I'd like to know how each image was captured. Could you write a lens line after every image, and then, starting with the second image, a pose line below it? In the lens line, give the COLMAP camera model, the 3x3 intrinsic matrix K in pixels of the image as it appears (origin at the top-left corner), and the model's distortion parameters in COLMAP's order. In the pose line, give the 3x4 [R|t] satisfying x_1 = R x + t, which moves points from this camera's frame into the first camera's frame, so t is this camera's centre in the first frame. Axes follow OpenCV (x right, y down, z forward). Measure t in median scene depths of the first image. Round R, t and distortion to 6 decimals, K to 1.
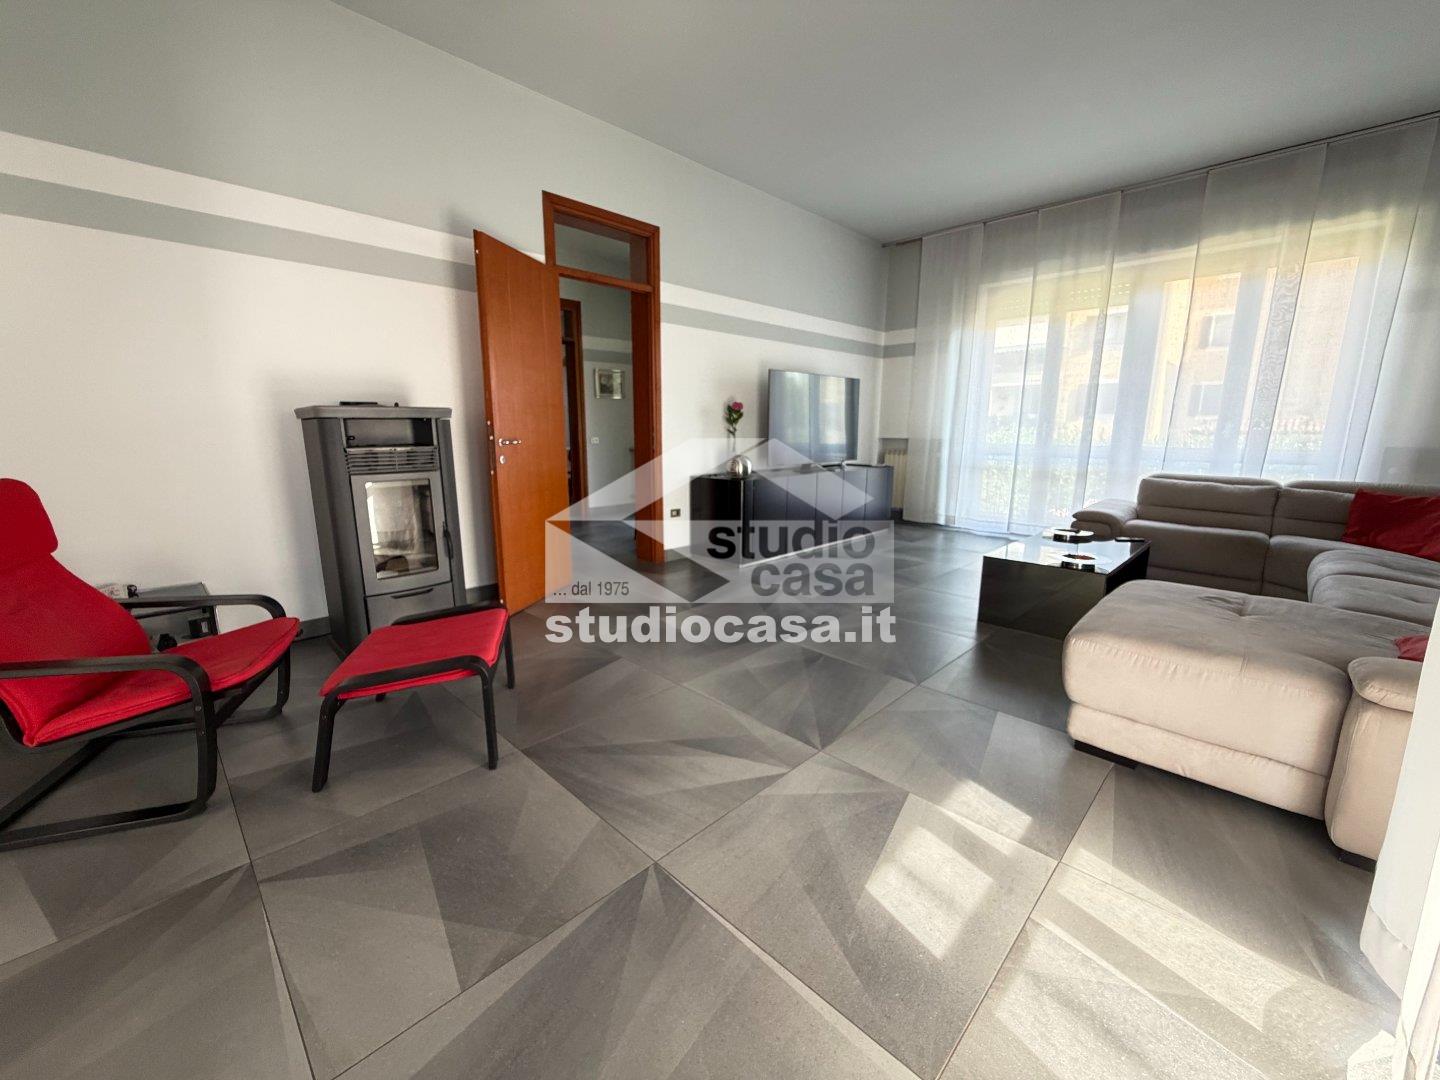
lens RADIAL K [[578.6, 0, 725.9], [0, 578.6, 550.8], [0, 0, 1]] dist [-0.001125, 0.000442]
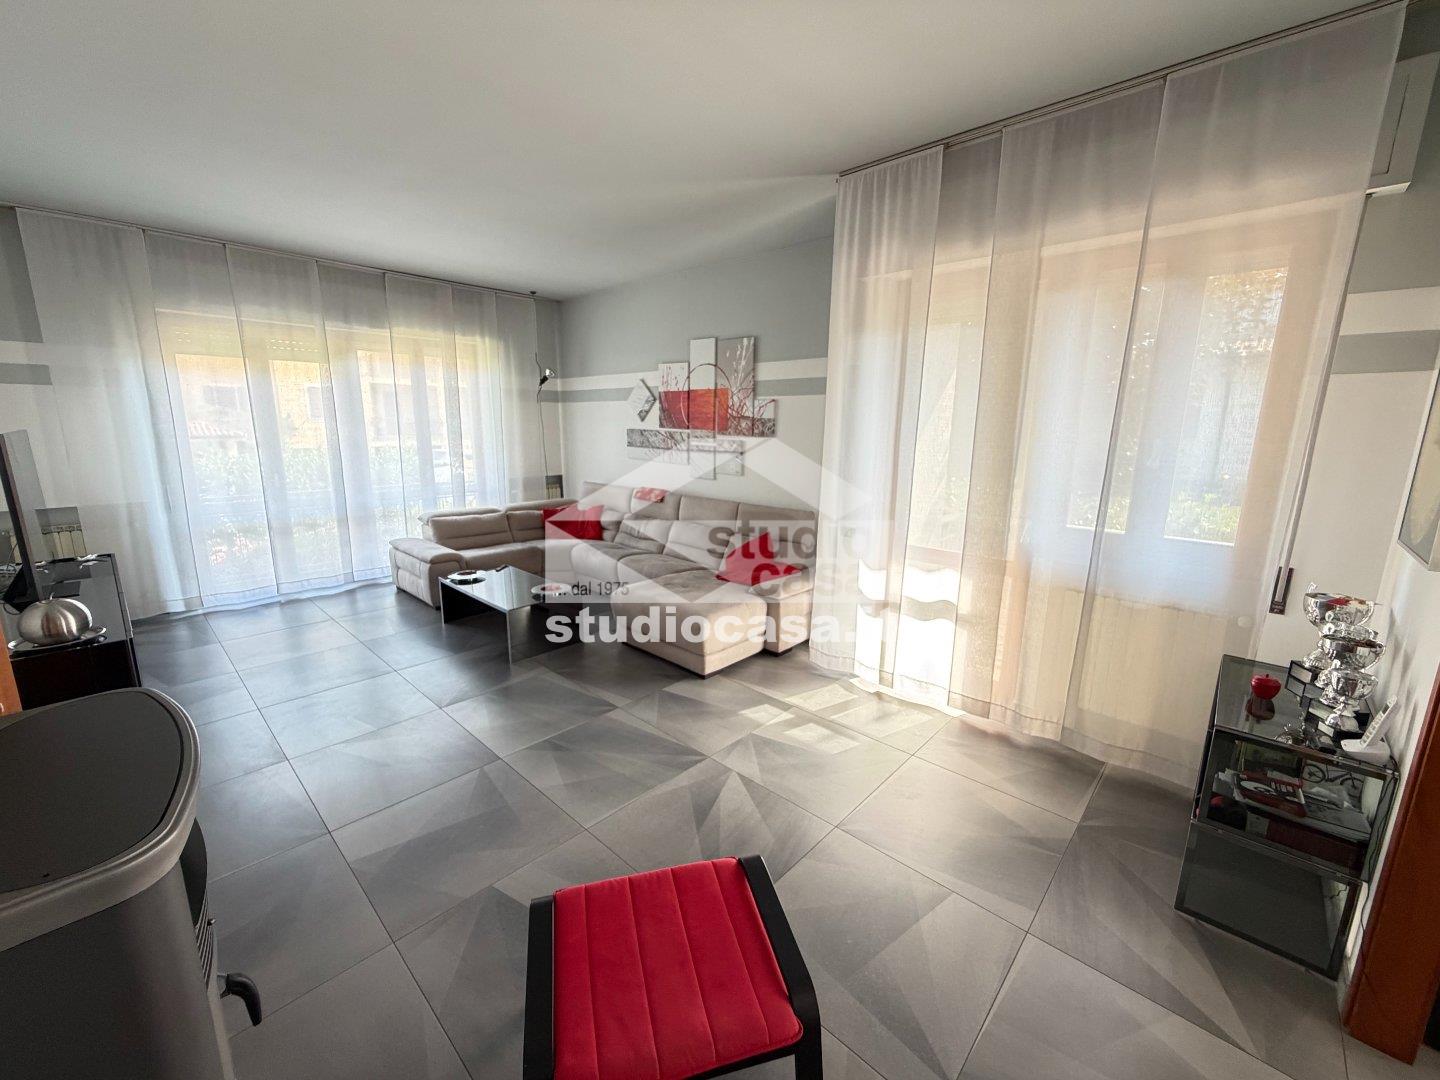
lens RADIAL K [[578.6, 0, 726.8], [0, 578.6, 539.0], [0, 0, 1]] dist [-0.001125, 0.000442]
pose [[-0.036707, -0.198921, 0.979328, -1.016082], [0.194151, 0.959896, 0.202251, -0.409493], [-0.980285, 0.197562, 0.003386, 0.746342]]
